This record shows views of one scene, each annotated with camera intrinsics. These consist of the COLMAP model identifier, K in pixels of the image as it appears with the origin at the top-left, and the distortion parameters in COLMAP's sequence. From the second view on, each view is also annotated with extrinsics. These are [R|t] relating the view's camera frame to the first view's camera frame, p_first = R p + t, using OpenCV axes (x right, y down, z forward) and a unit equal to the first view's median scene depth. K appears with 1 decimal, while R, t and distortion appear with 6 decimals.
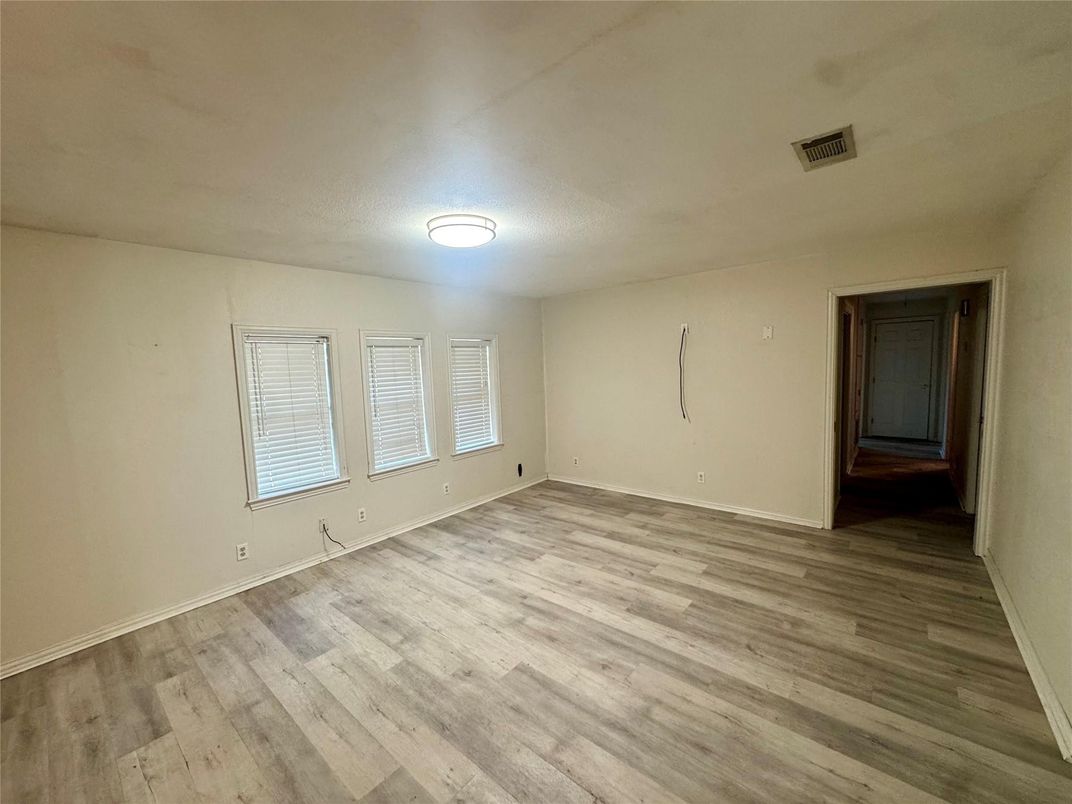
lens RADIAL K [[430.4, 0, 537.1], [0, 430.4, 402.0], [0, 0, 1]] dist [-0.004097, 0.000531]
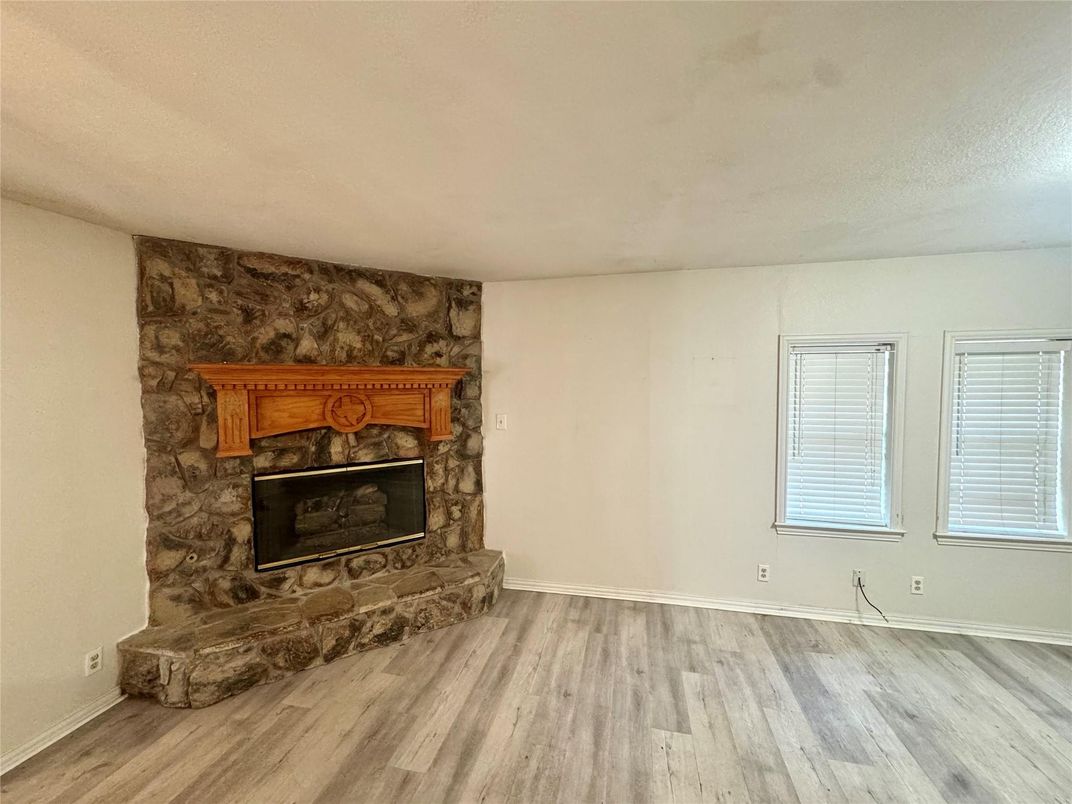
lens RADIAL K [[430.4, 0, 532.3], [0, 430.4, 401.0], [0, 0, 1]] dist [-0.004097, 0.000531]
pose [[0.455599, 0.073465, -0.887149, -0.097372], [-0.087547, 0.995455, 0.037473, -0.022456], [0.885870, 0.060594, 0.459960, 0.078596]]
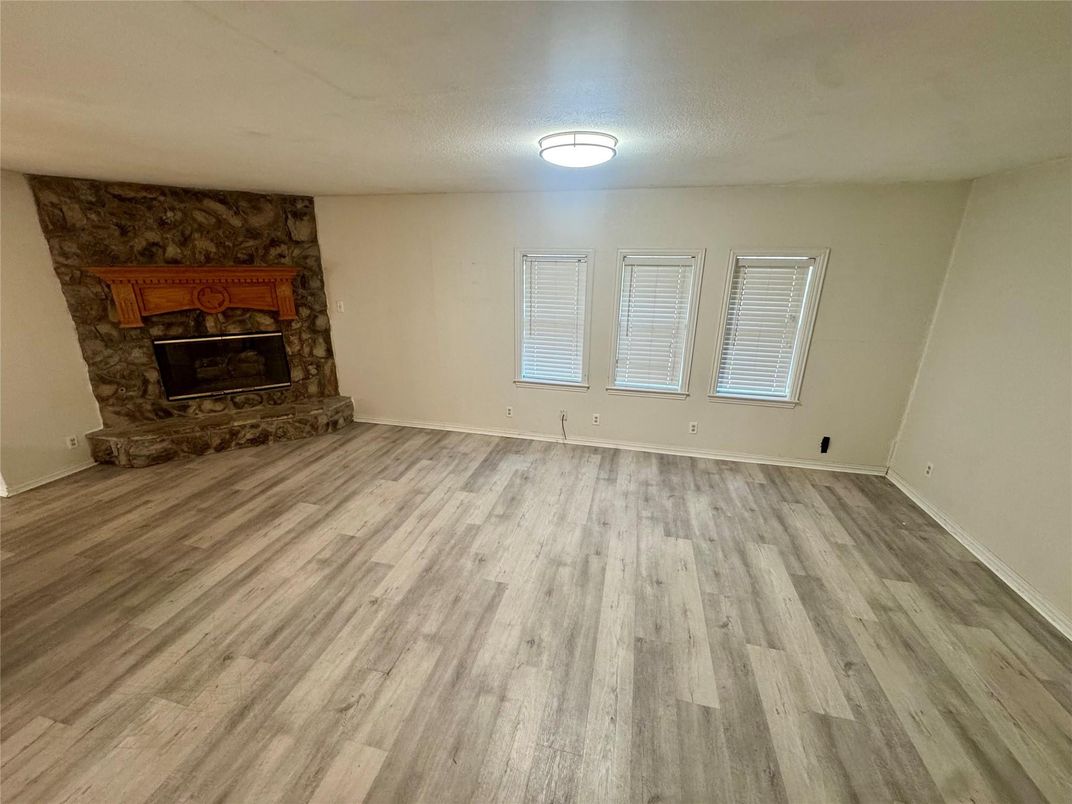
lens RADIAL K [[430.4, 0, 532.6], [0, 430.4, 402.4], [0, 0, 1]] dist [-0.004097, 0.000531]
pose [[0.446065, 0.323011, -0.834680, 0.540345], [-0.105349, 0.945068, 0.309431, -0.137217], [0.888779, -0.050094, 0.455590, 0.395095]]
